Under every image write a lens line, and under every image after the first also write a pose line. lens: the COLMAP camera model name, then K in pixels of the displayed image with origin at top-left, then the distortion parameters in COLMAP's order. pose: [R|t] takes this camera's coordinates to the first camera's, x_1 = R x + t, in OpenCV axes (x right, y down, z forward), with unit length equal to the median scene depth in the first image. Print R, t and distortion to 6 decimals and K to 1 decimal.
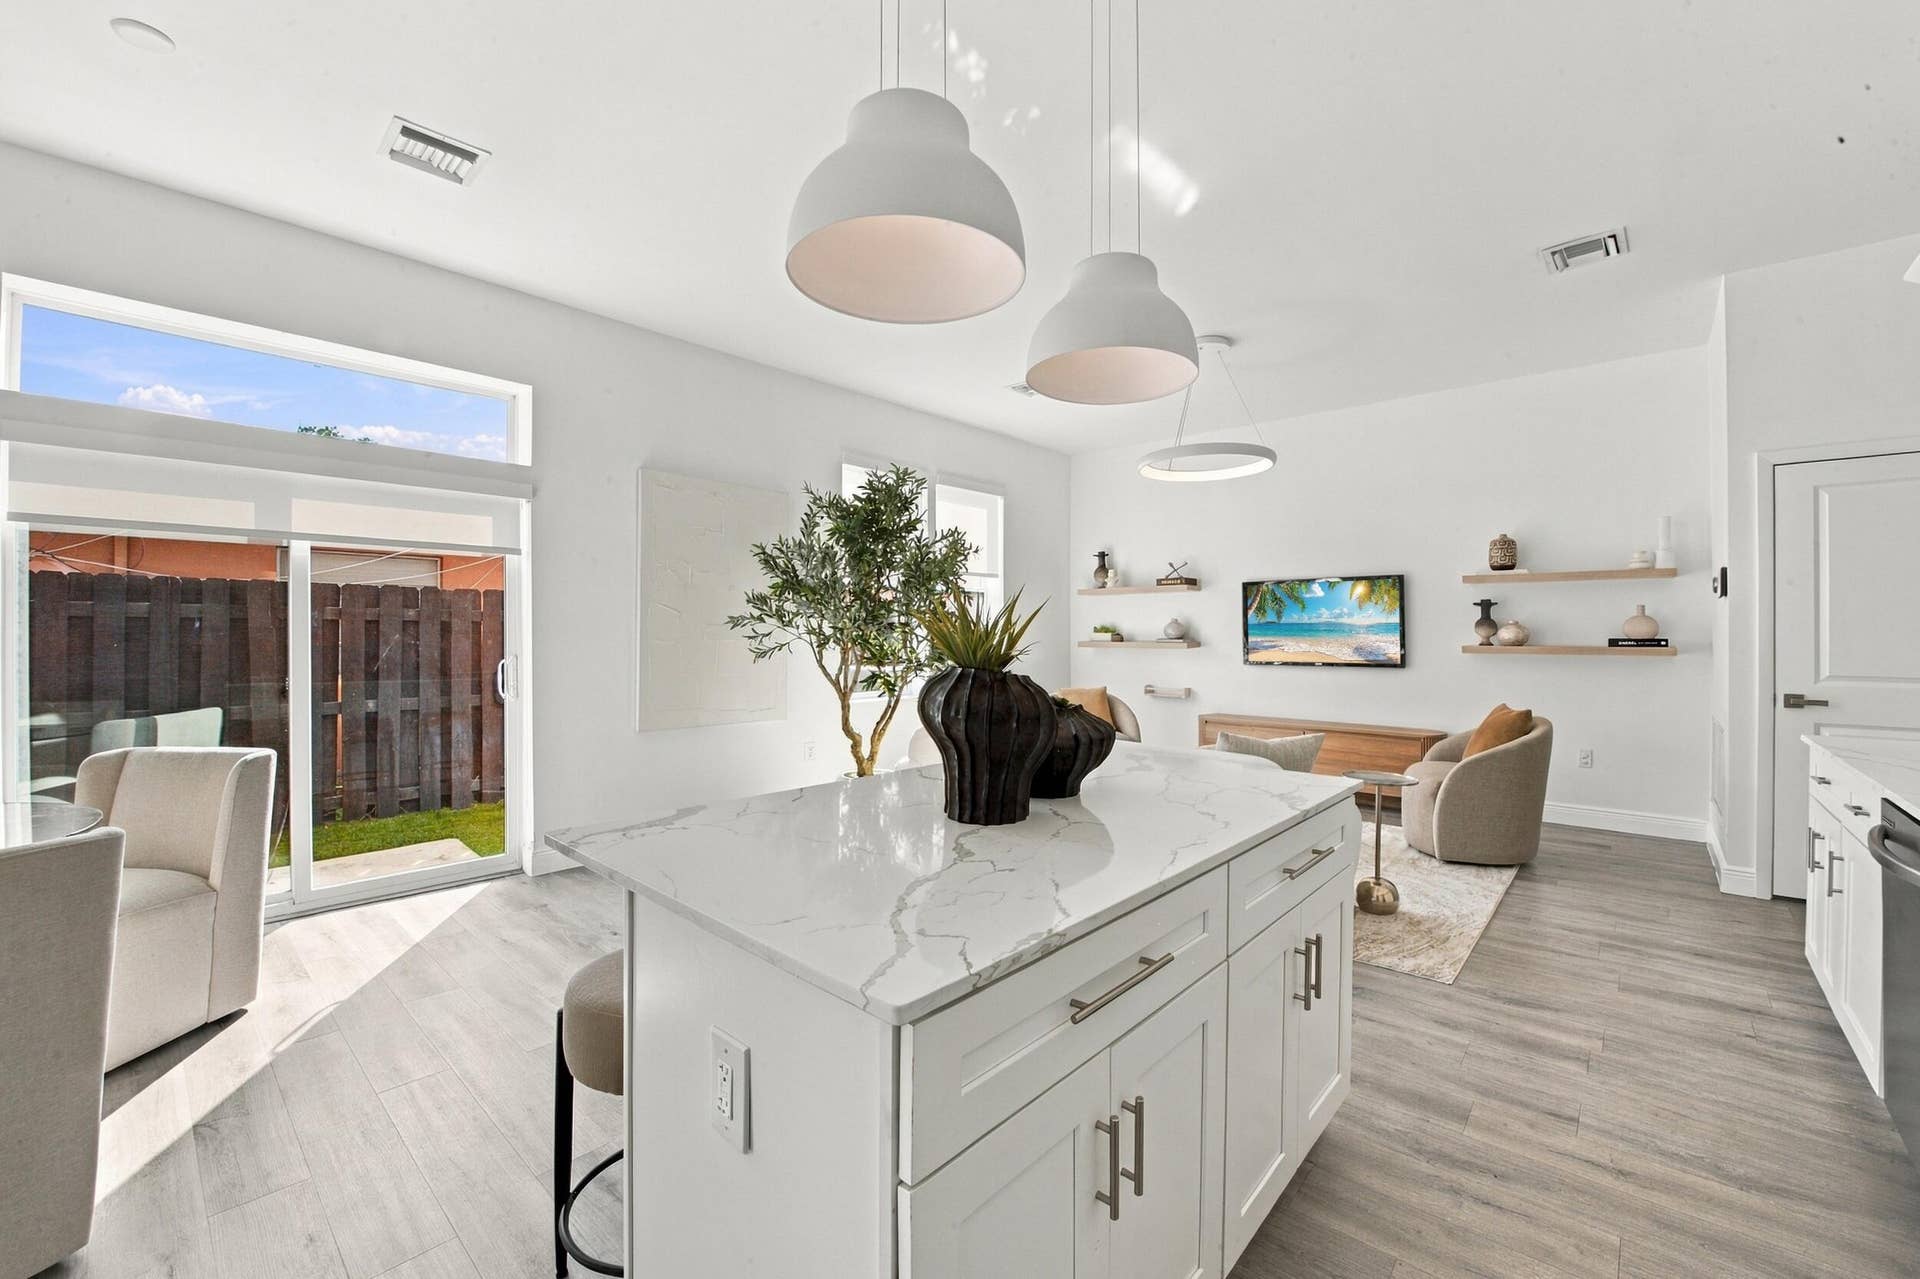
lens RADIAL K [[754.0, 0, 960.0], [0, 754.0, 639.5], [0, 0, 1]] dist [-0.020214, -0.000224]
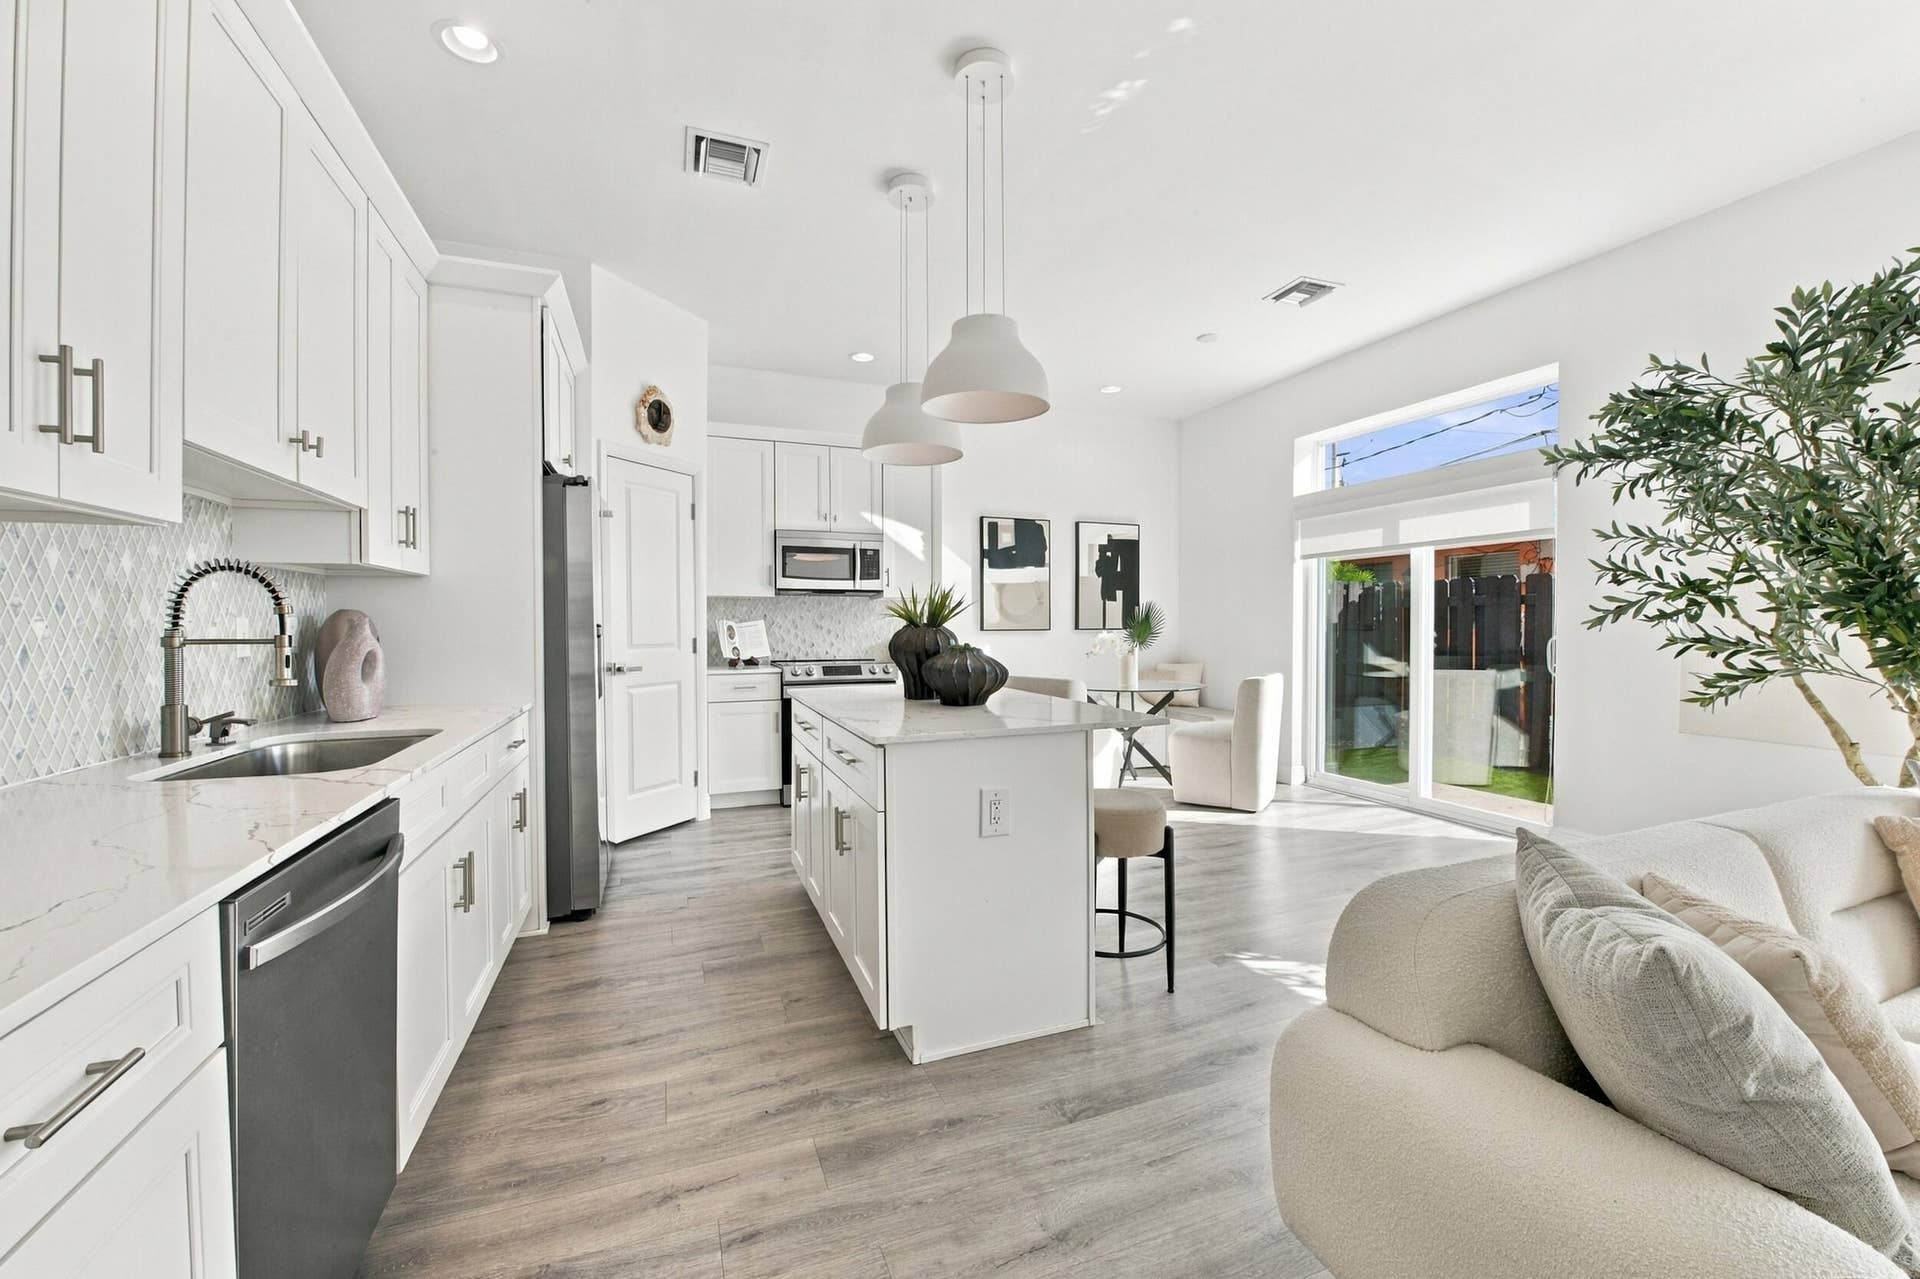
lens RADIAL K [[754.0, 0, 960.0], [0, 754.0, 639.5], [0, 0, 1]] dist [-0.020214, -0.000224]
pose [[-0.441282, 0.012509, -0.897281, 1.276651], [-0.005462, 0.999847, 0.016625, 0.033831], [0.897352, 0.012237, -0.441146, 1.406750]]
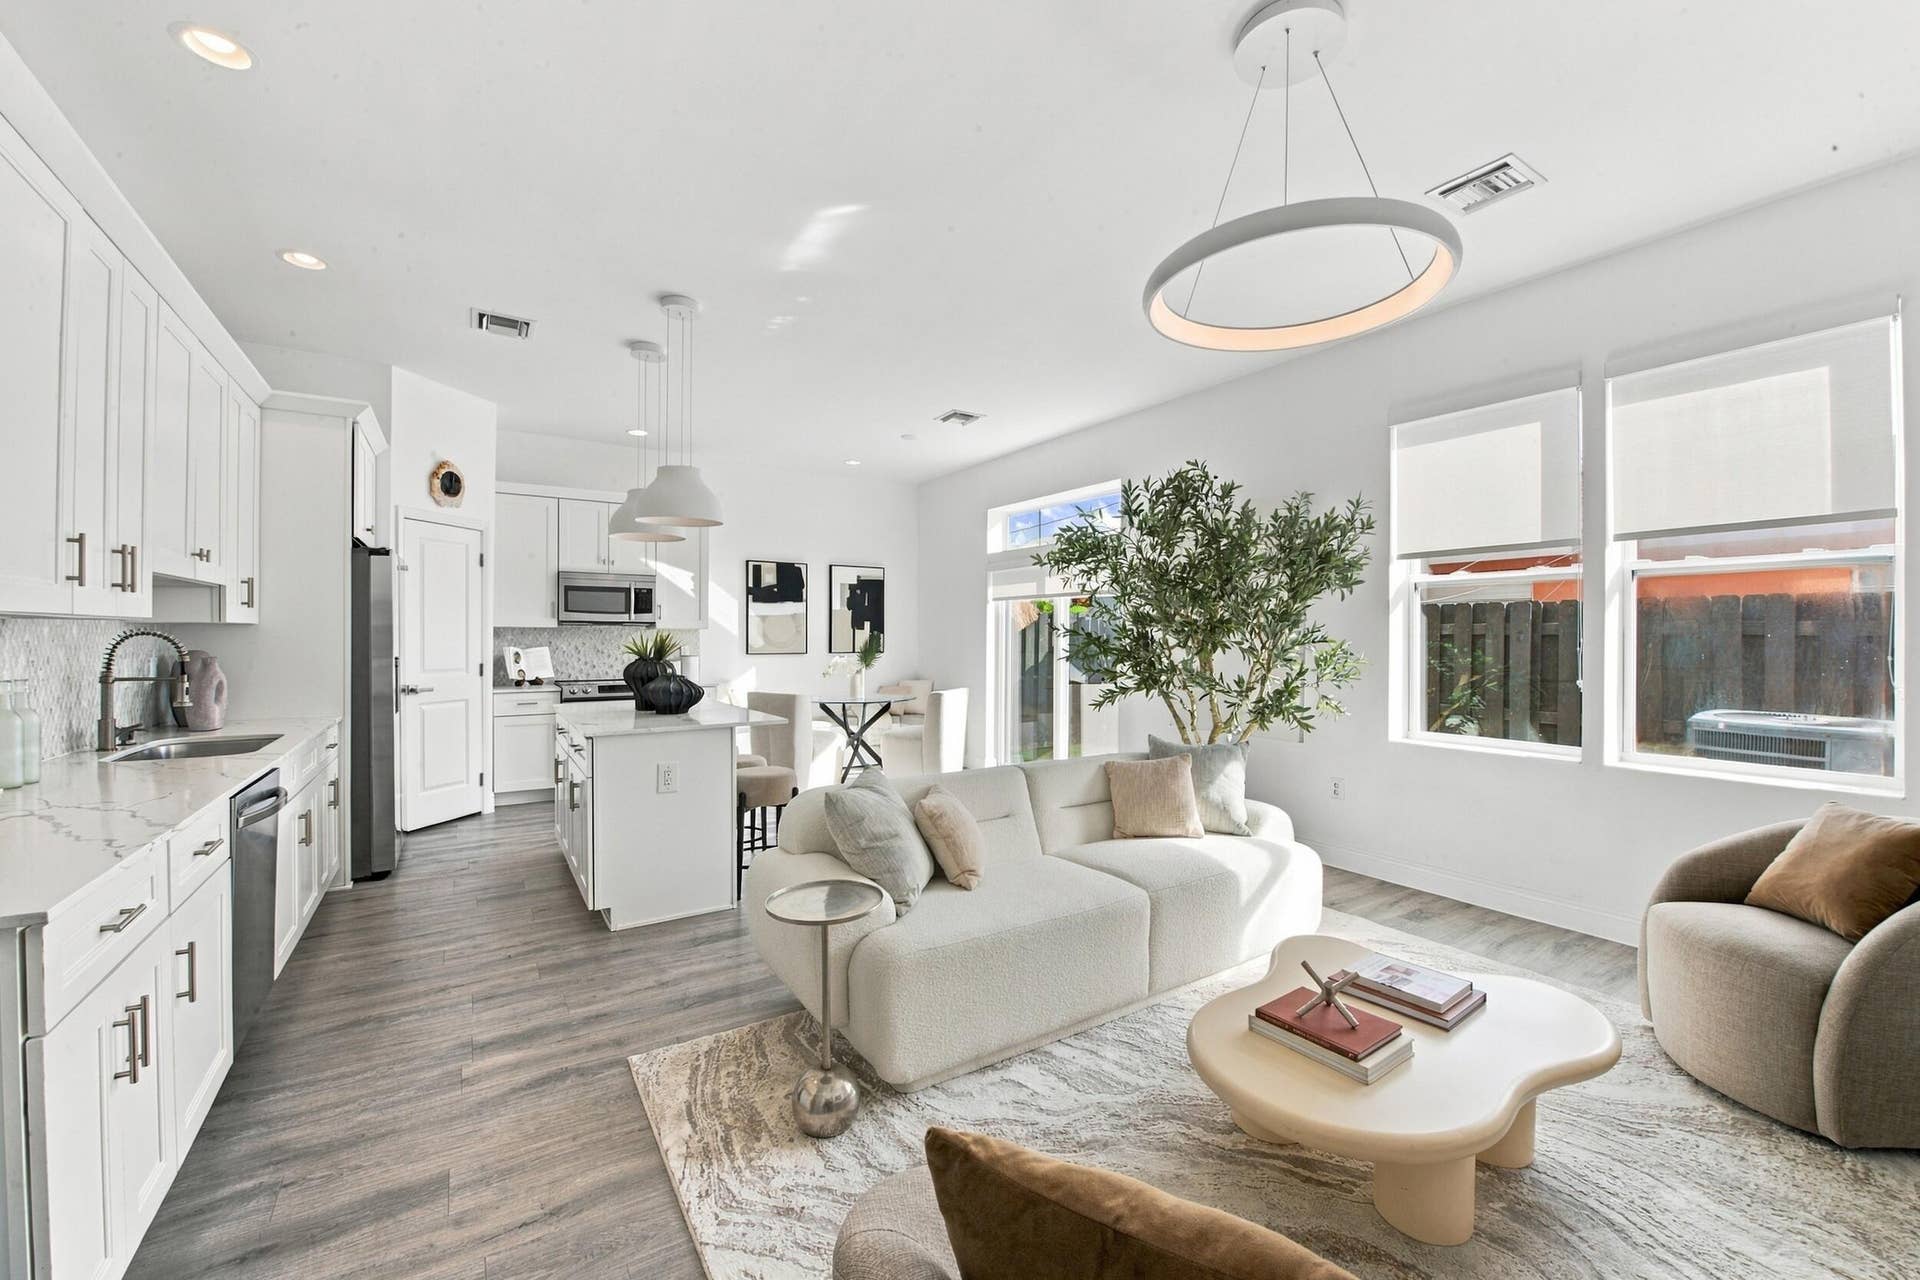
lens RADIAL K [[754.0, 0, 960.0], [0, 754.0, 640.0], [0, 0, 1]] dist [-0.020214, -0.000224]
pose [[-0.243579, -0.003243, -0.969876, 1.810137], [-0.010351, 0.999946, -0.000744, -0.028530], [0.969826, 0.009858, -0.243599, 2.036009]]
